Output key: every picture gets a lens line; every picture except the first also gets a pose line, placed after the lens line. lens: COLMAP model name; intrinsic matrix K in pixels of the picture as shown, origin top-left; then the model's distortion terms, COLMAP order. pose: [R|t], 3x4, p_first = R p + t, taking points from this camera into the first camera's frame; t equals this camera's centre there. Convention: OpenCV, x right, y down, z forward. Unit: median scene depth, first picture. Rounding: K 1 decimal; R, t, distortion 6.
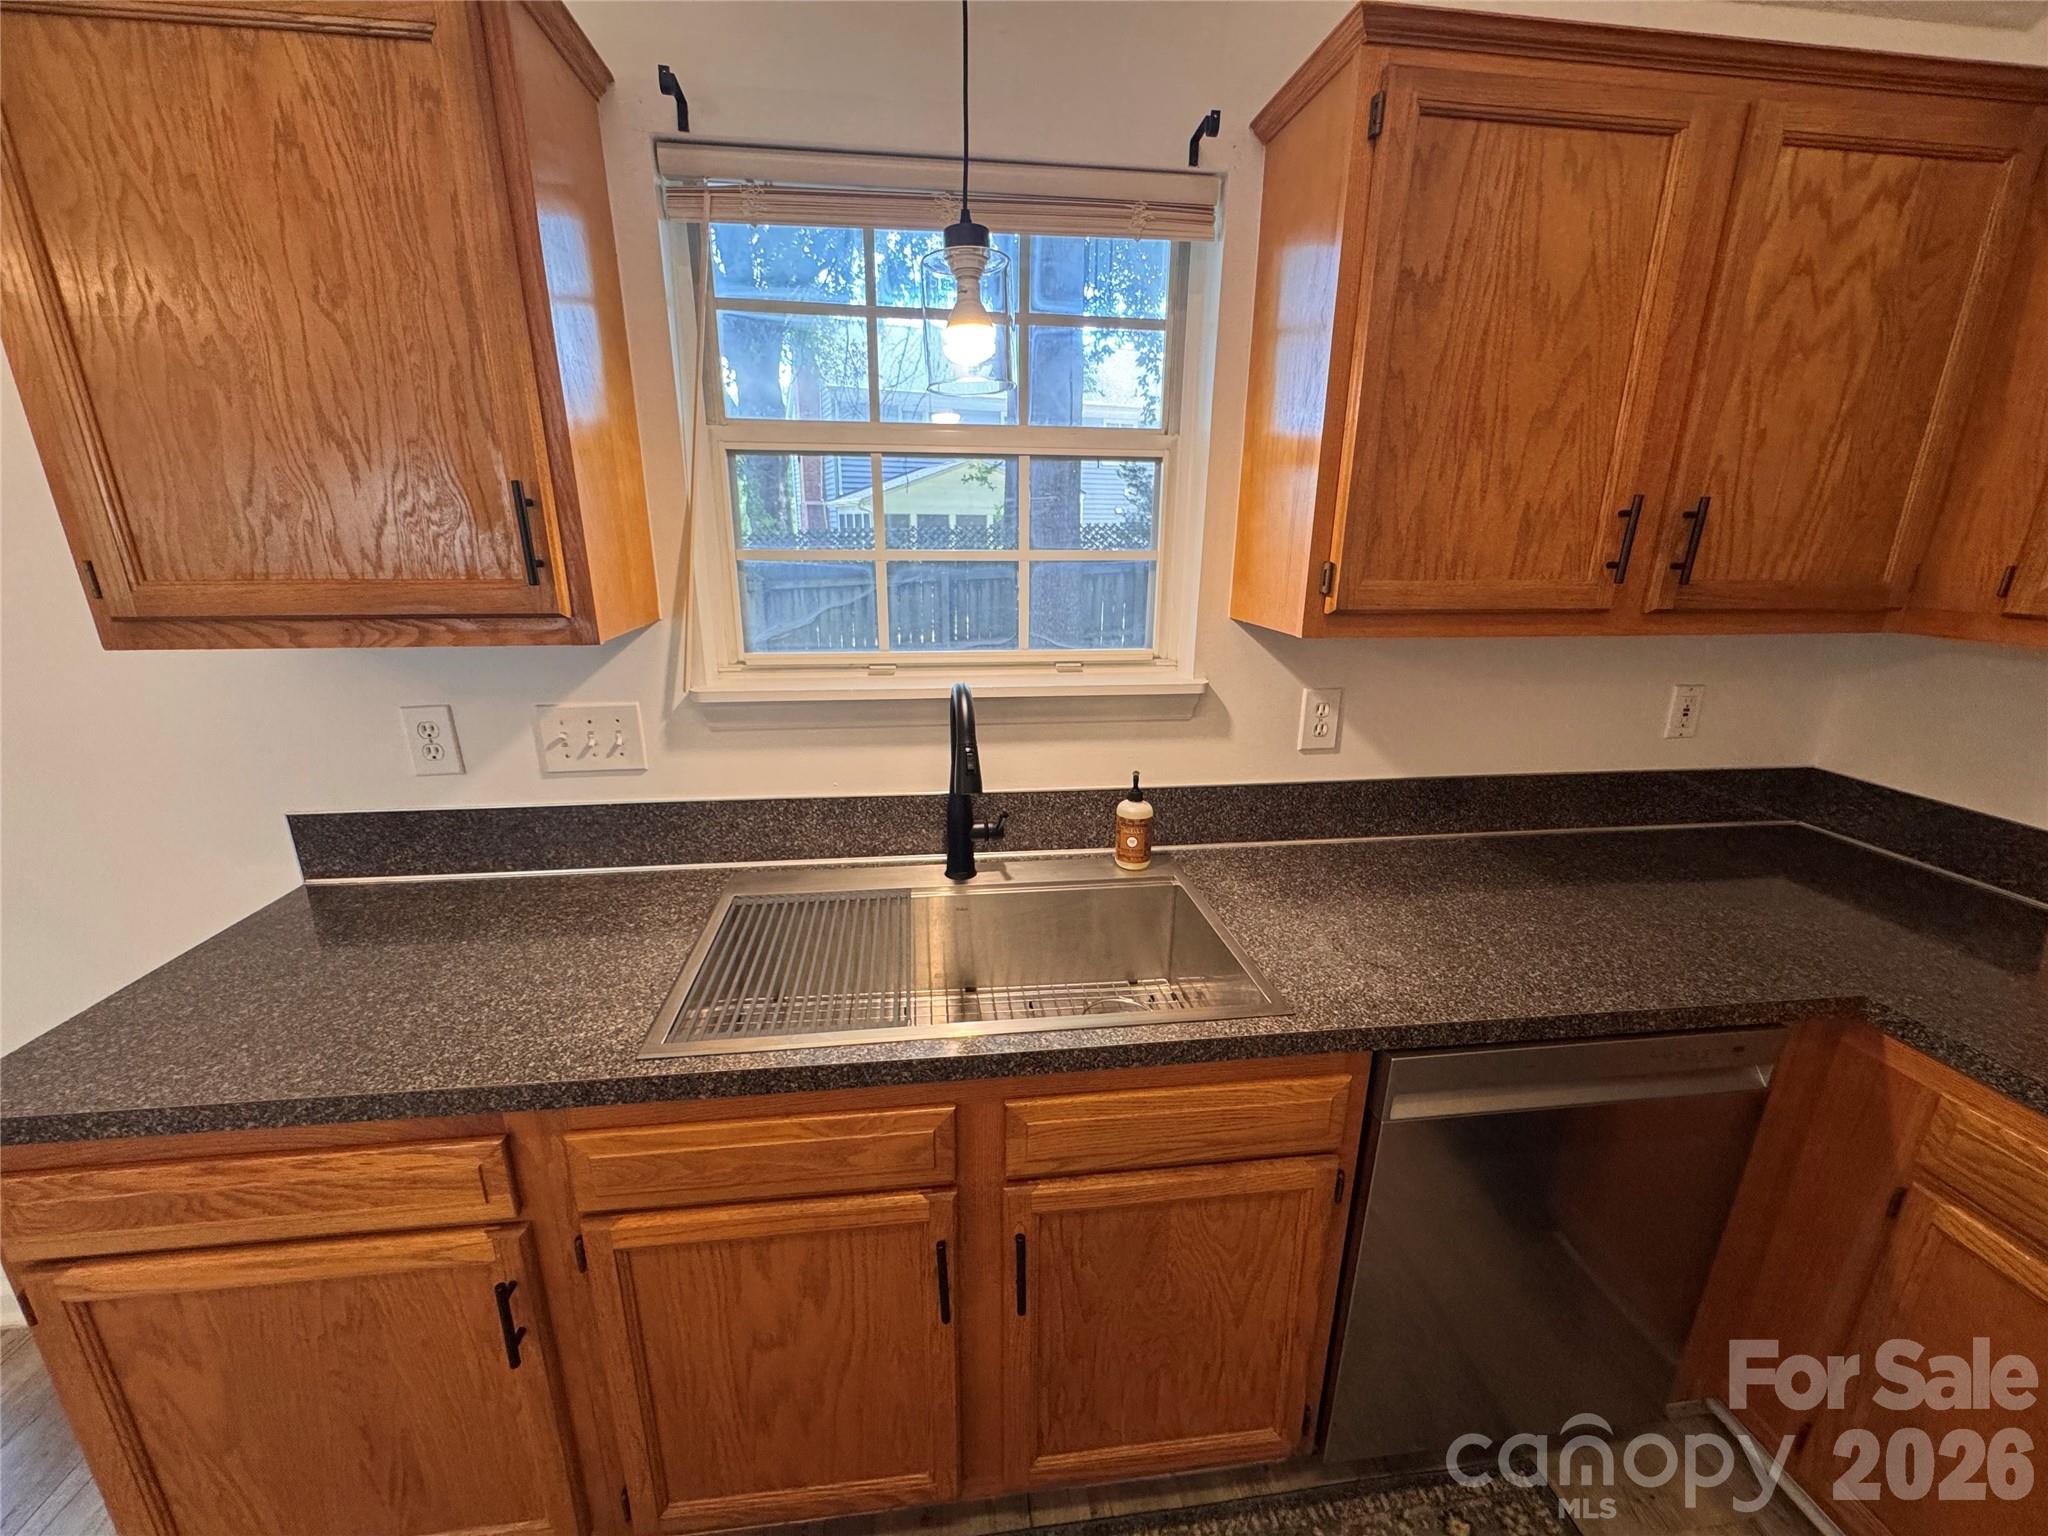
lens RADIAL K [[821.4, 0, 1022.0], [0, 821.4, 771.2], [0, 0, 1]] dist [-0.003287, 0.000587]
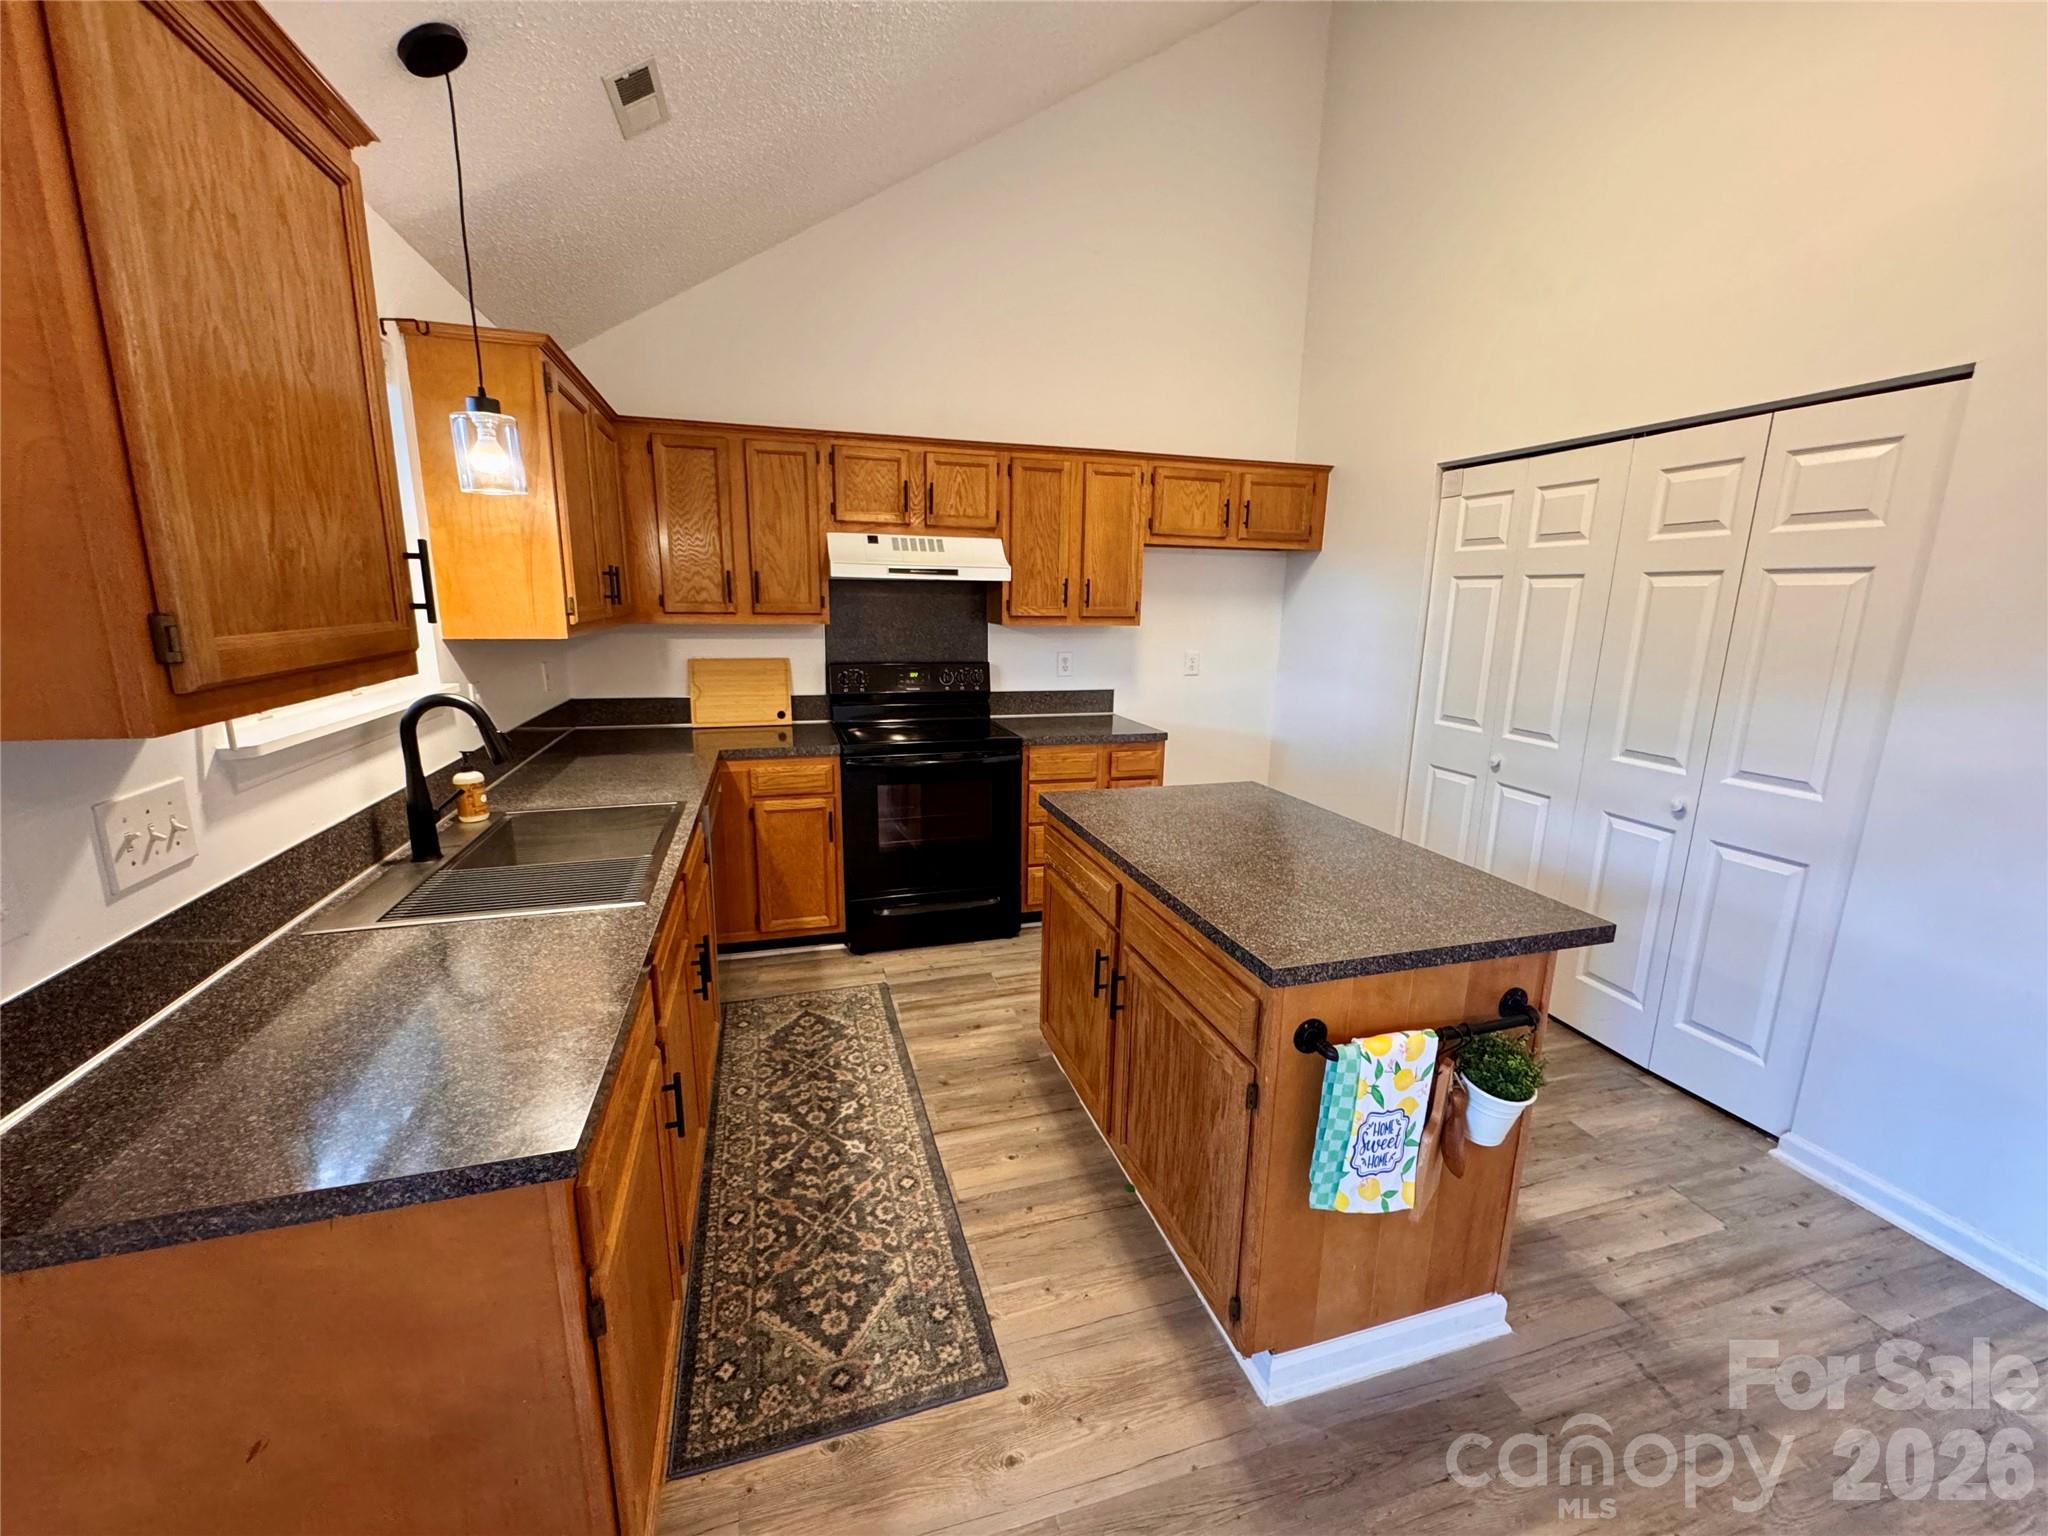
lens RADIAL K [[821.4, 0, 1024.6], [0, 821.4, 770.5], [0, 0, 1]] dist [-0.003287, 0.000587]
pose [[-0.163632, -0.217784, 0.962182, -1.830453], [0.266782, 0.929219, 0.255693, -0.093854], [-0.949764, 0.298533, -0.093949, 0.324010]]
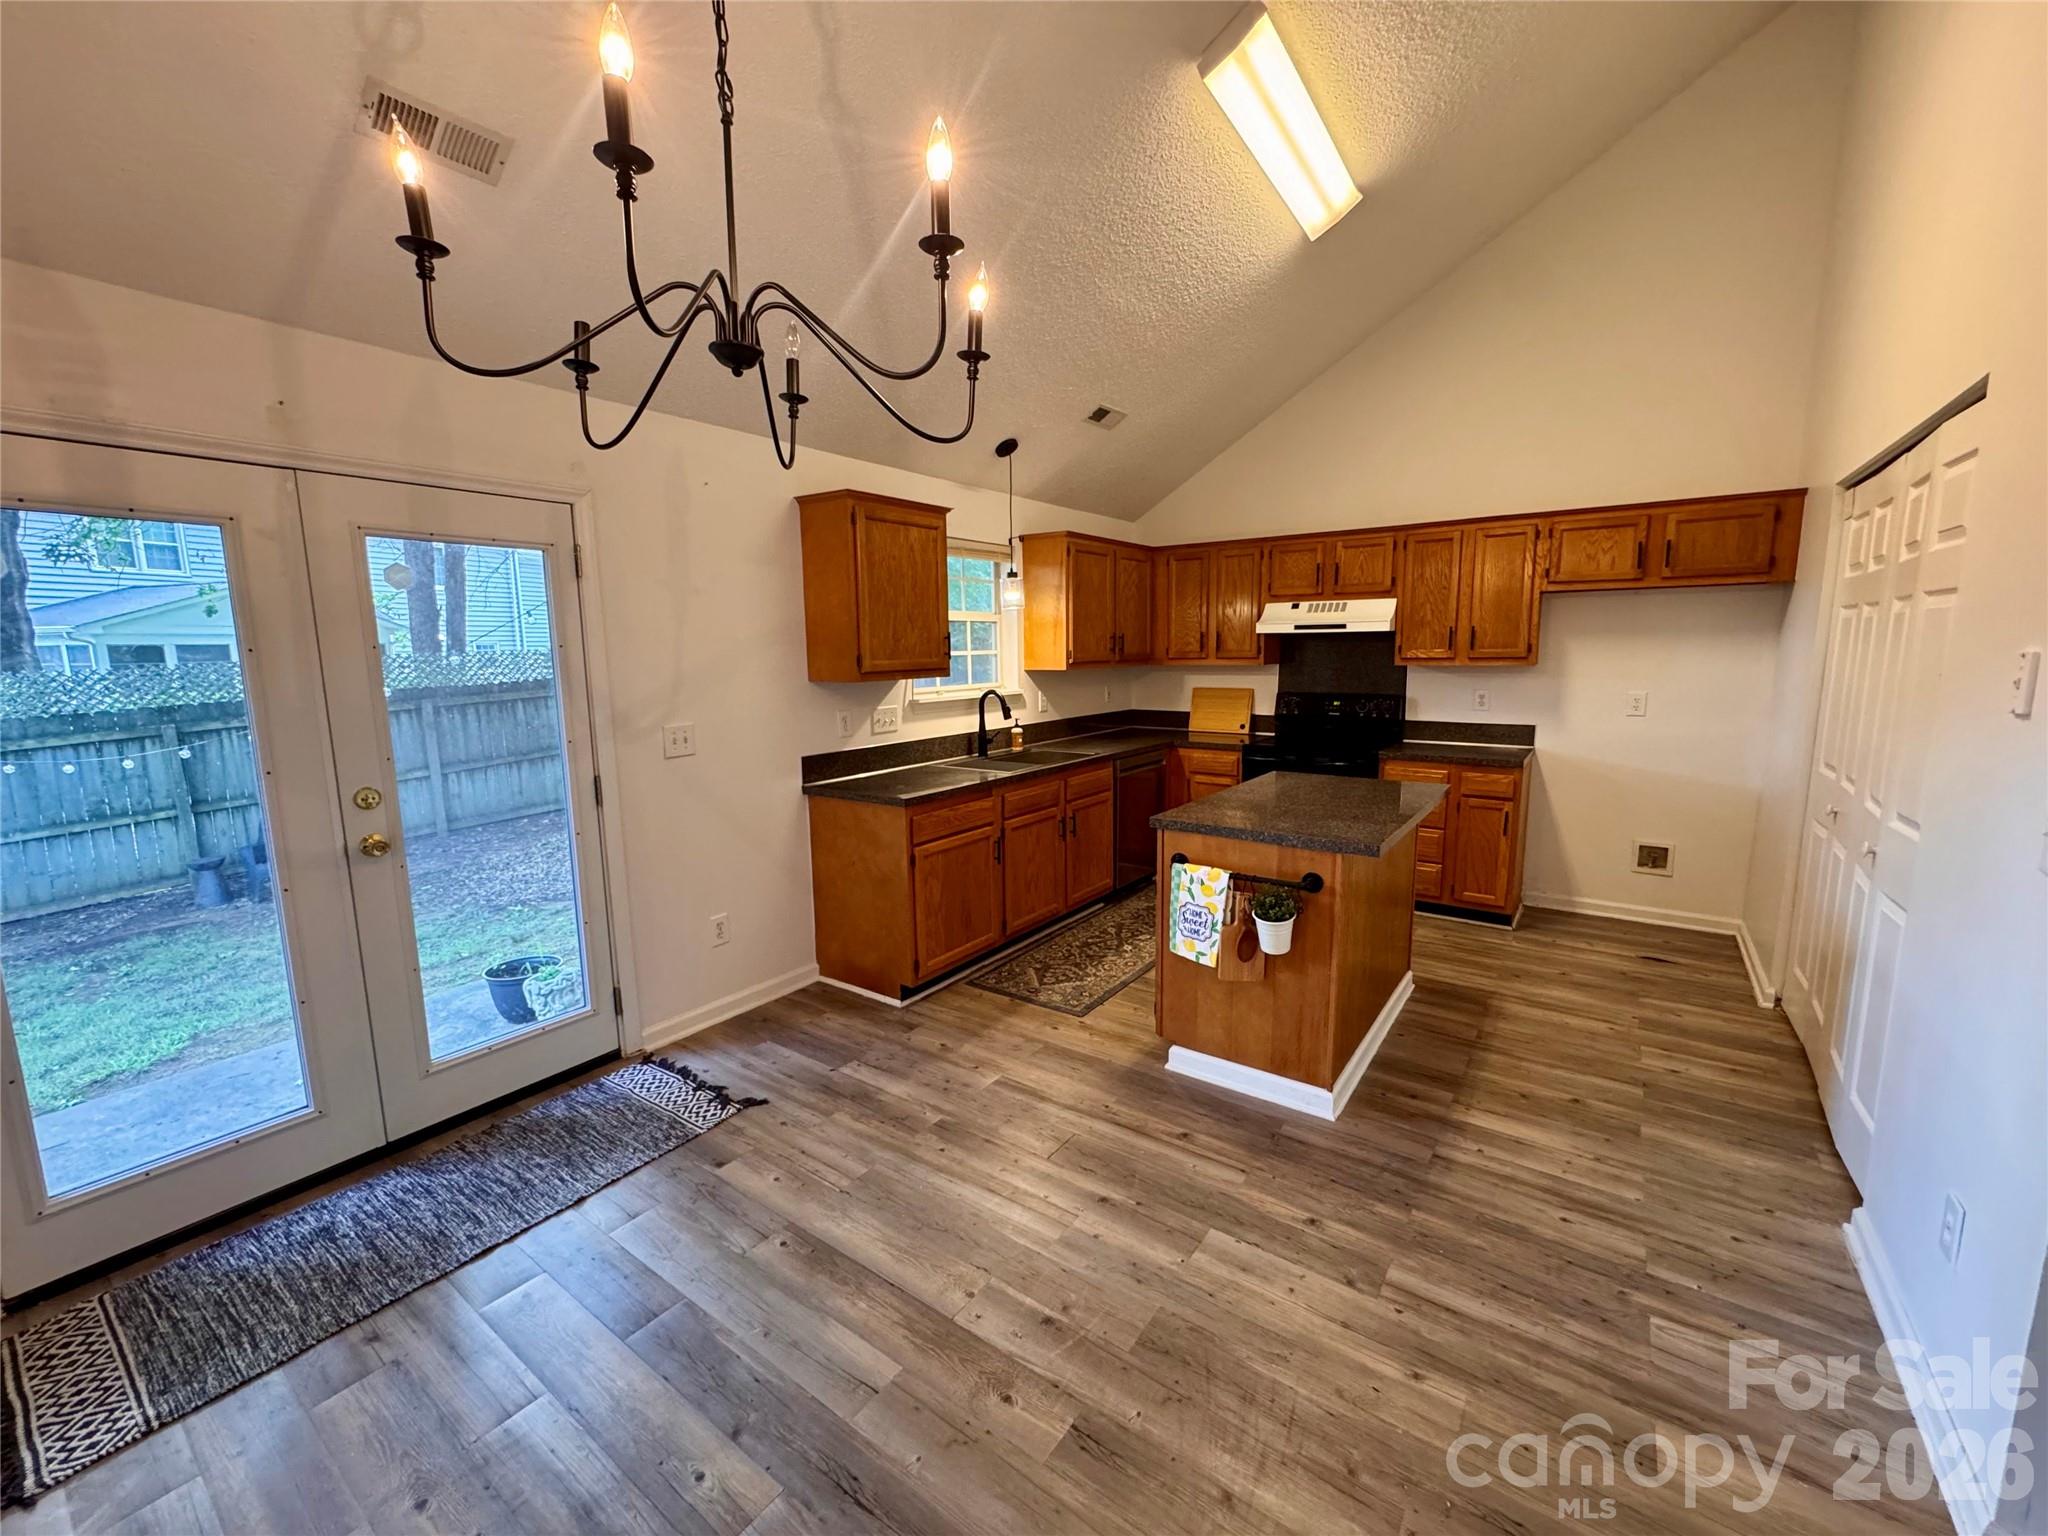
lens RADIAL K [[821.4, 0, 1022.5], [0, 821.4, 771.9], [0, 0, 1]] dist [-0.003287, 0.000587]
pose [[0.685396, -0.126818, 0.717042, -2.864438], [0.228245, 0.972508, -0.046171, 0.471753], [-0.691474, 0.195307, 0.695499, -1.565243]]
